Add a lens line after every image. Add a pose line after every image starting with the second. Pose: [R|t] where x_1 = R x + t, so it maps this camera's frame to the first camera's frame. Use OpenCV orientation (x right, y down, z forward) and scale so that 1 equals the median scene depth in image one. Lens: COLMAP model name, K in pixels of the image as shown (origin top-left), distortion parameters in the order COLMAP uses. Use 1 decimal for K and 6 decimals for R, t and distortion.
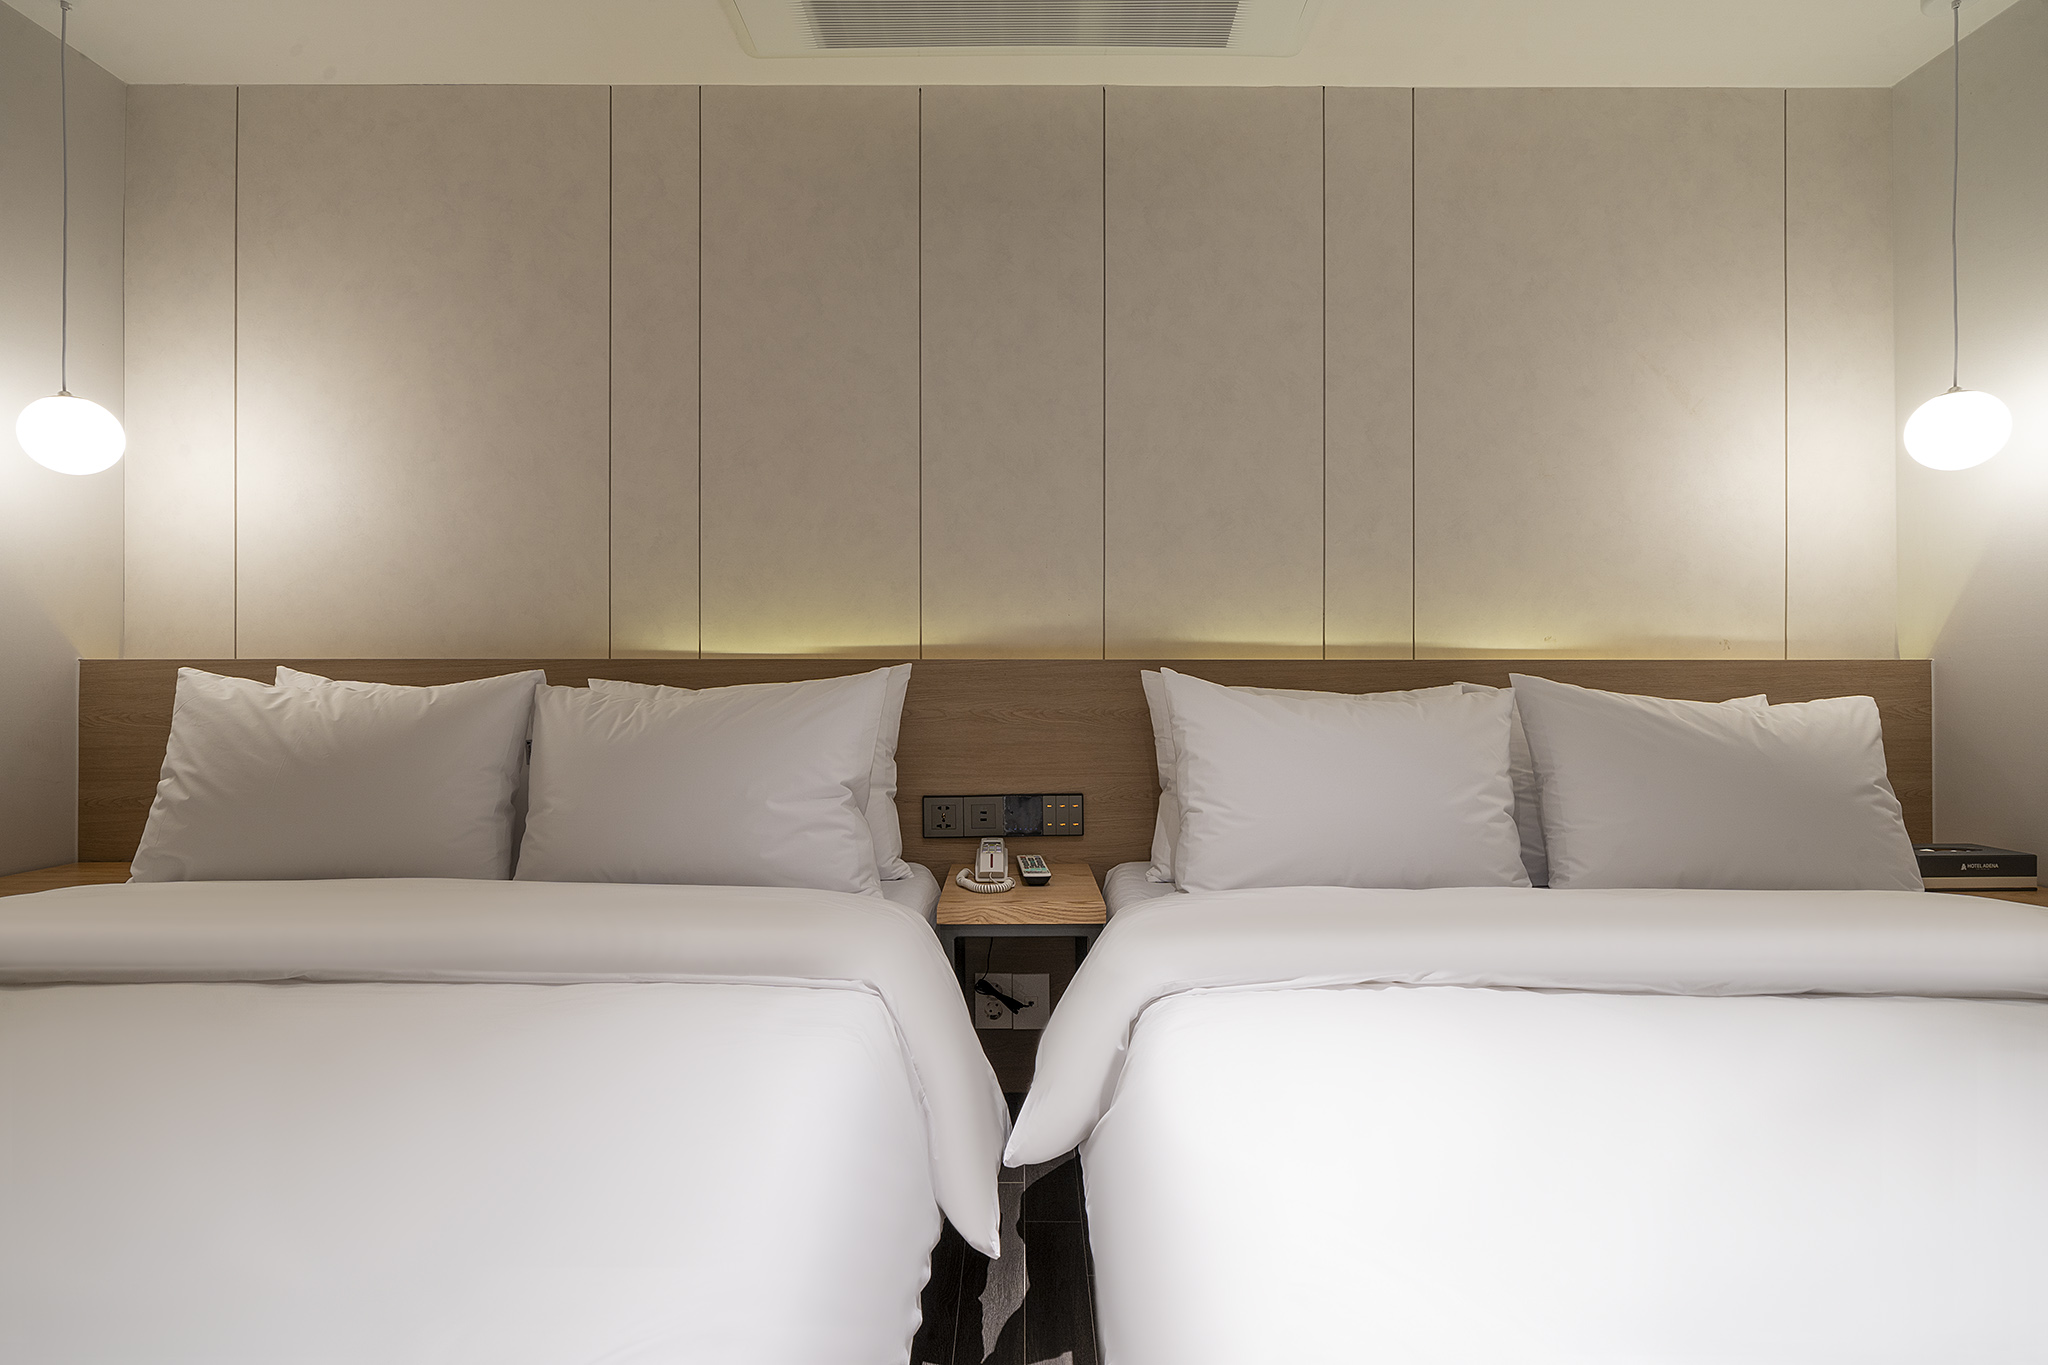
lens RADIAL K [[1001.0, 0, 1078.1], [0, 1001.0, 669.0], [0, 0, 1]] dist [0.001515, 0.000920]
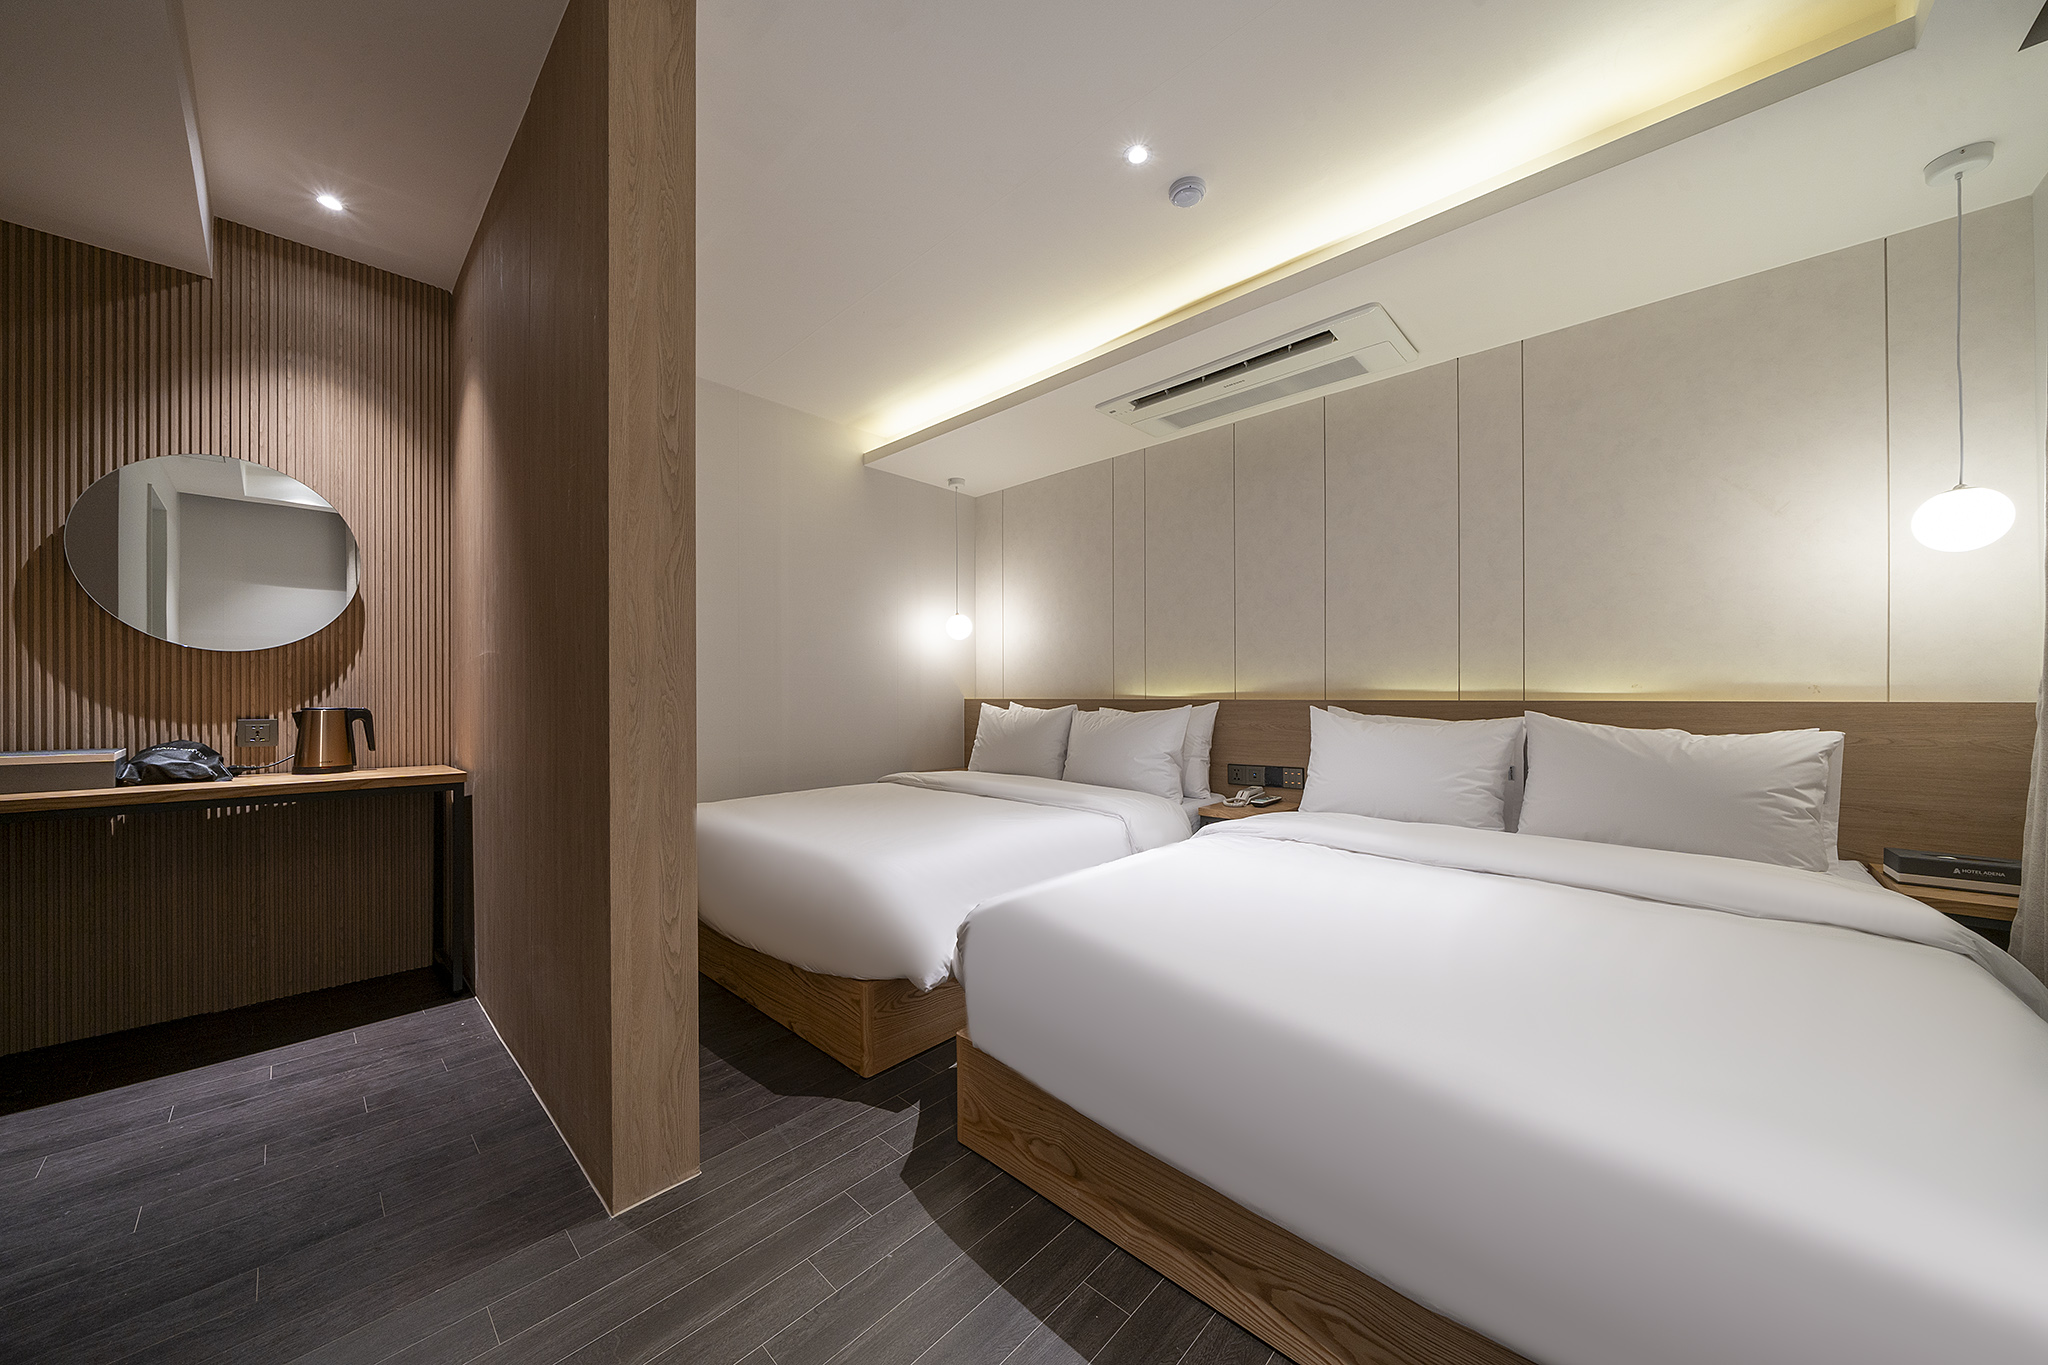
lens RADIAL K [[692.8, 0, 1010.3], [0, 692.8, 692.2], [0, 0, 1]] dist [0.001583, 0.000003]
pose [[0.713809, -0.006011, -0.700315, 0.532311], [0.007819, 0.999969, -0.000613, -0.027877], [0.700297, -0.005038, 0.713834, -0.364506]]
